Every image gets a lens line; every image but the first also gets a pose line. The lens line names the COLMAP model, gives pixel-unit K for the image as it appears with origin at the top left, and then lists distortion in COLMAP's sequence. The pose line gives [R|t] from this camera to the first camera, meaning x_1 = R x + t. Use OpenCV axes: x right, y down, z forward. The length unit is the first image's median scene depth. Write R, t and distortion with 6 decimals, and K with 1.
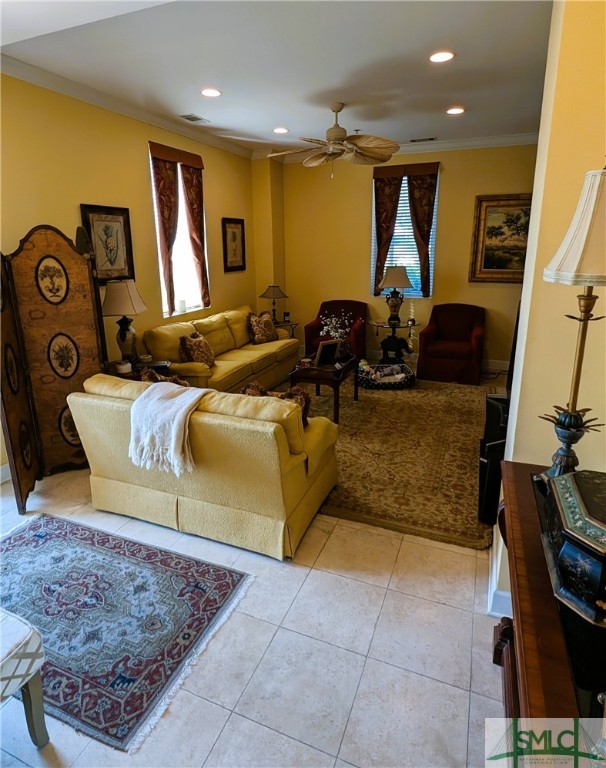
lens RADIAL K [[445.0, 0, 309.5], [0, 445.0, 358.2], [0, 0, 1]] dist [0.001300, -0.000343]
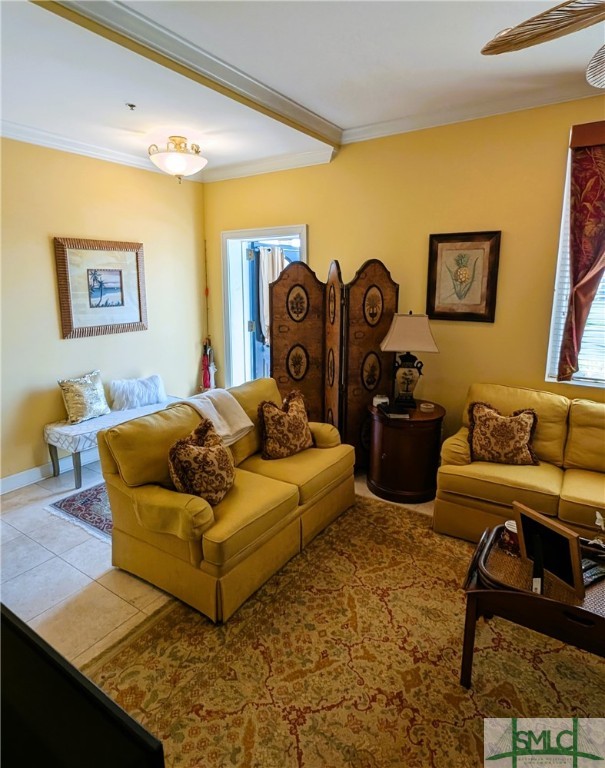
lens RADIAL K [[445.0, 0, 306.6], [0, 445.0, 362.9], [0, 0, 1]] dist [0.001300, -0.000343]
pose [[-0.213124, 0.187367, -0.958891, 0.606228], [-0.243490, 0.940287, 0.237850, -0.284882], [0.946198, 0.284172, -0.154776, 1.118965]]
